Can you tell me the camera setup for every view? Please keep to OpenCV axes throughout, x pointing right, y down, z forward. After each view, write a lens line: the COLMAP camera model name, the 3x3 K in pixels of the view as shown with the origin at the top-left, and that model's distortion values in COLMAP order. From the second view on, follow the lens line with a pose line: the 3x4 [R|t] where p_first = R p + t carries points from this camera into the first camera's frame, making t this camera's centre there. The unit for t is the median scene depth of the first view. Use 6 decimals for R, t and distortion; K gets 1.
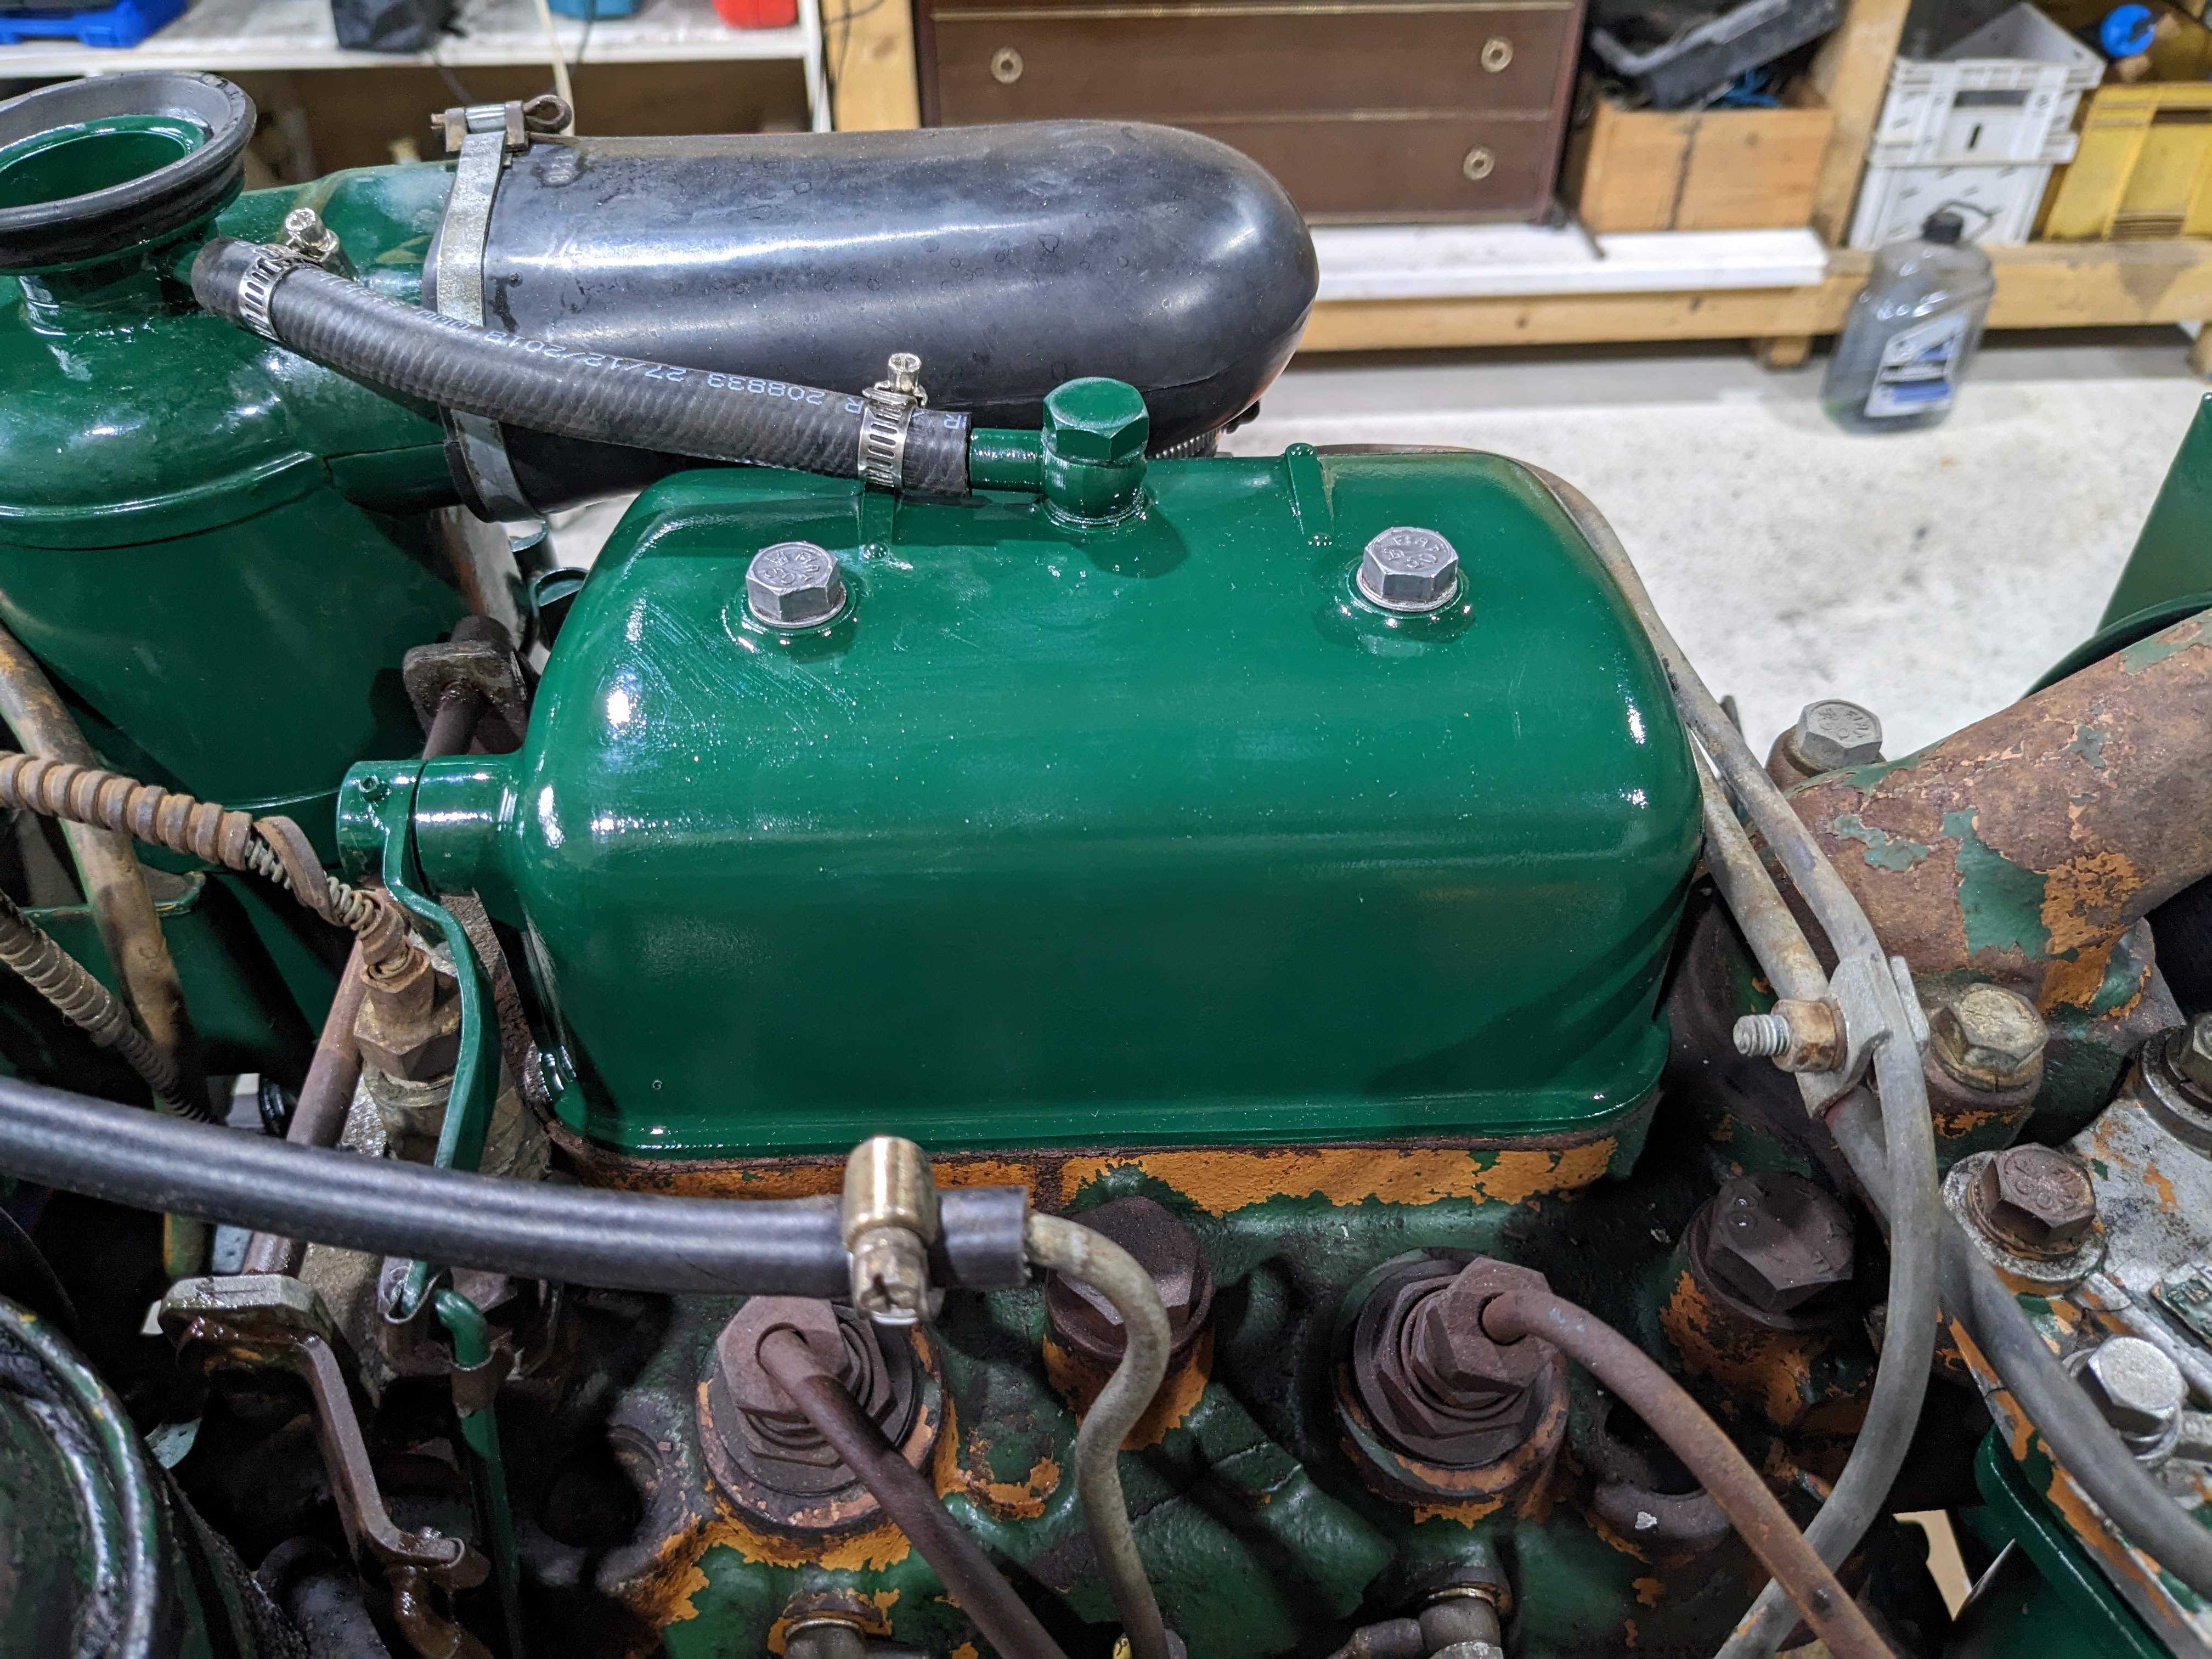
lens RADIAL K [[1748.2, 0, 945.6], [0, 1748.2, 898.3], [0, 0, 1]] dist [0.040459, -0.067194]
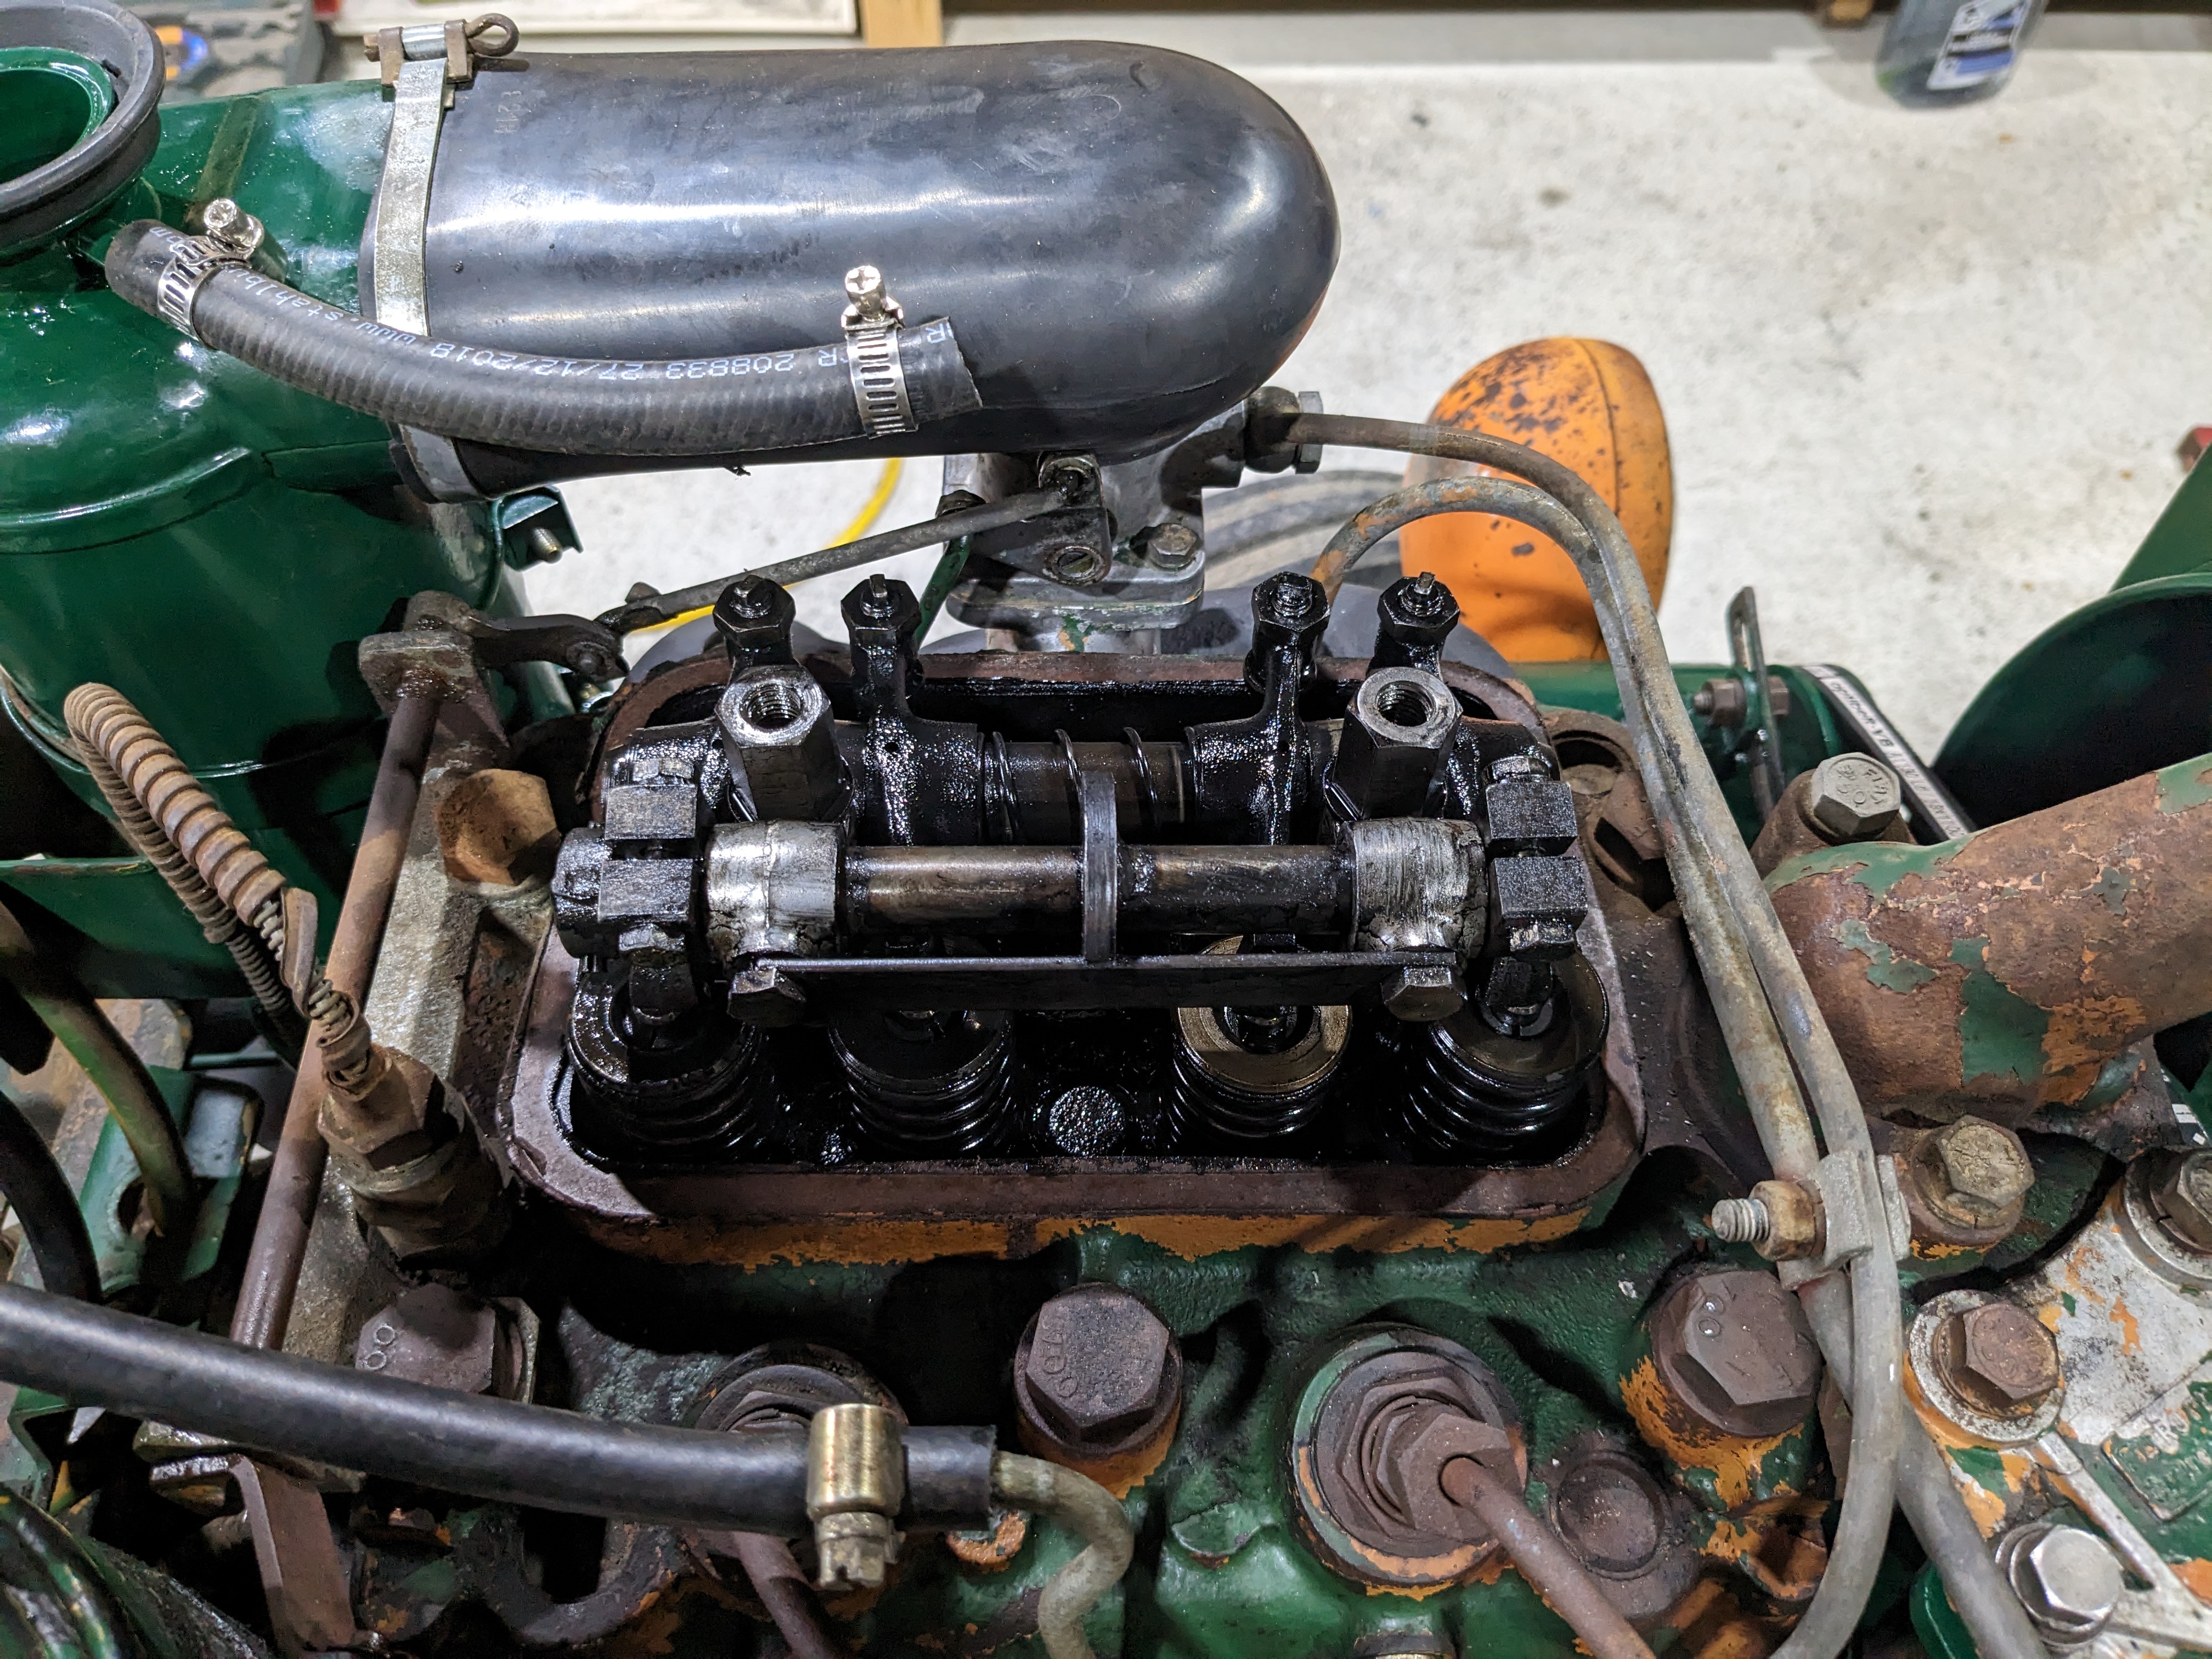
lens RADIAL K [[1748.2, 0, 945.1], [0, 1748.2, 832.2], [0, 0, 1]] dist [0.040459, -0.067194]
pose [[0.999889, 0.014311, 0.004197, 0.008181], [-0.014819, 0.985050, 0.171632, -0.262096], [-0.001678, -0.171675, 0.985152, 0.058429]]
